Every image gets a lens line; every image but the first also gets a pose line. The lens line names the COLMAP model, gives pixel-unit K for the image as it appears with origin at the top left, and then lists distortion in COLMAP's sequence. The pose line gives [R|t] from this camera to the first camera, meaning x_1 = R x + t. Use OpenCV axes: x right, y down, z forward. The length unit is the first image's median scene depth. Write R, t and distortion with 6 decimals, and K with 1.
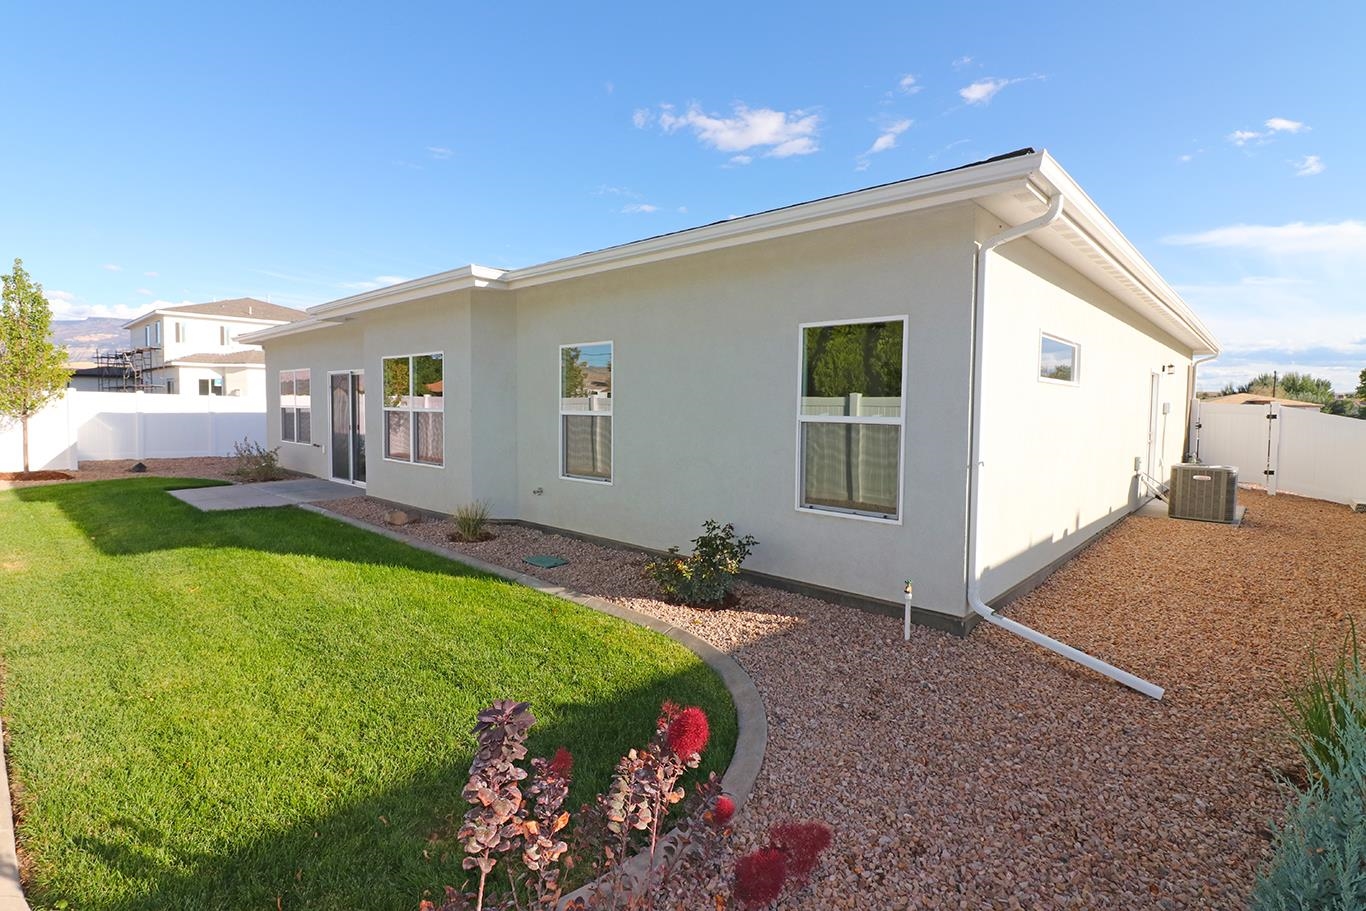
lens RADIAL K [[663.0, 0, 674.7], [0, 663.0, 450.4], [0, 0, 1]] dist [-0.001587, -0.000204]
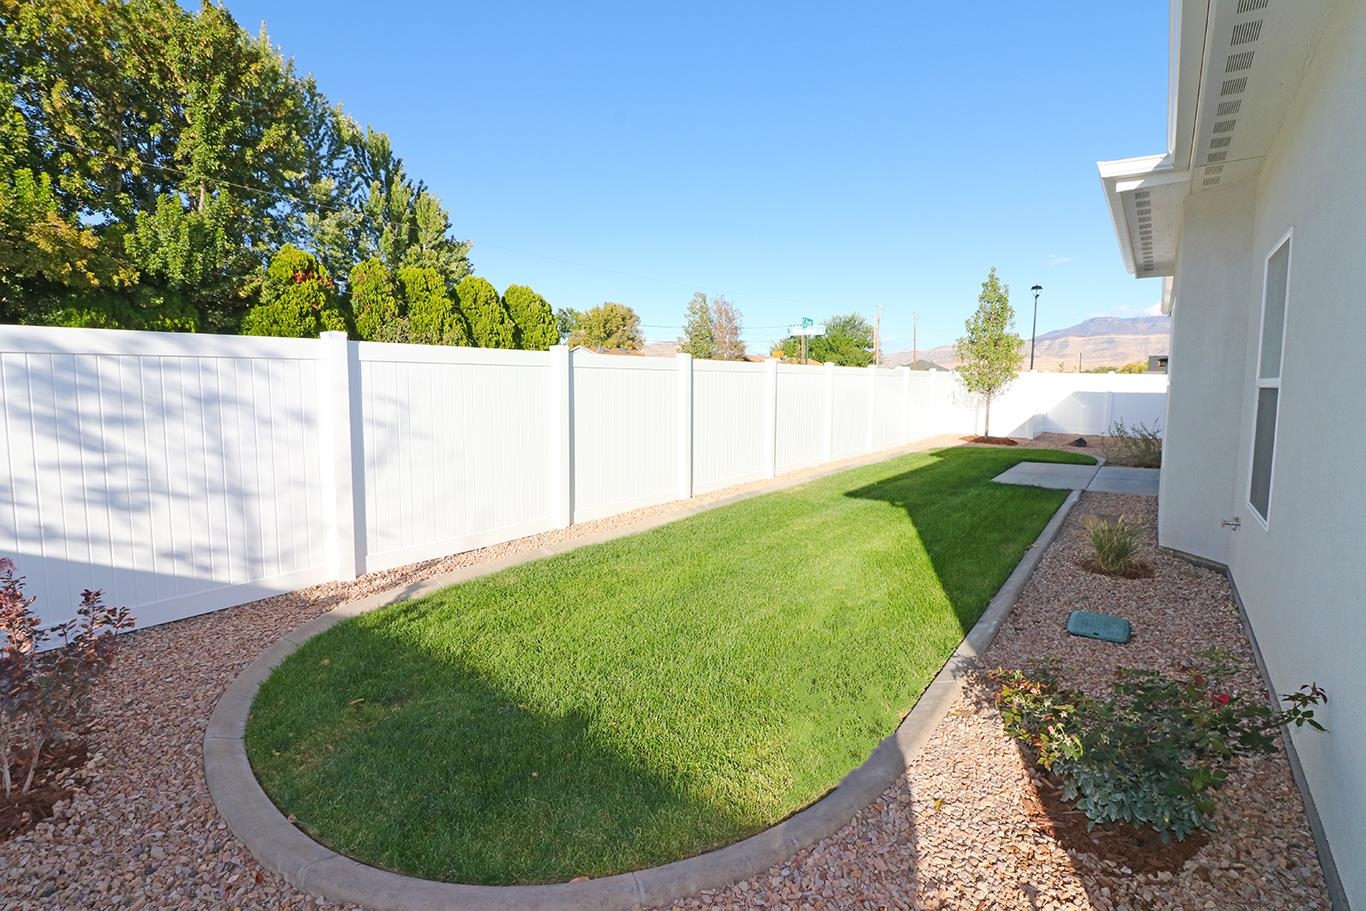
lens RADIAL K [[628.9, 0, 677.8], [0, 628.9, 461.8], [0, 0, 1]] dist [-0.020983, -0.000774]
pose [[0.078572, 0.115049, -0.990248, 0.179550], [-0.067380, 0.991660, 0.109867, -0.011362], [0.994629, 0.058090, 0.085668, 0.306388]]
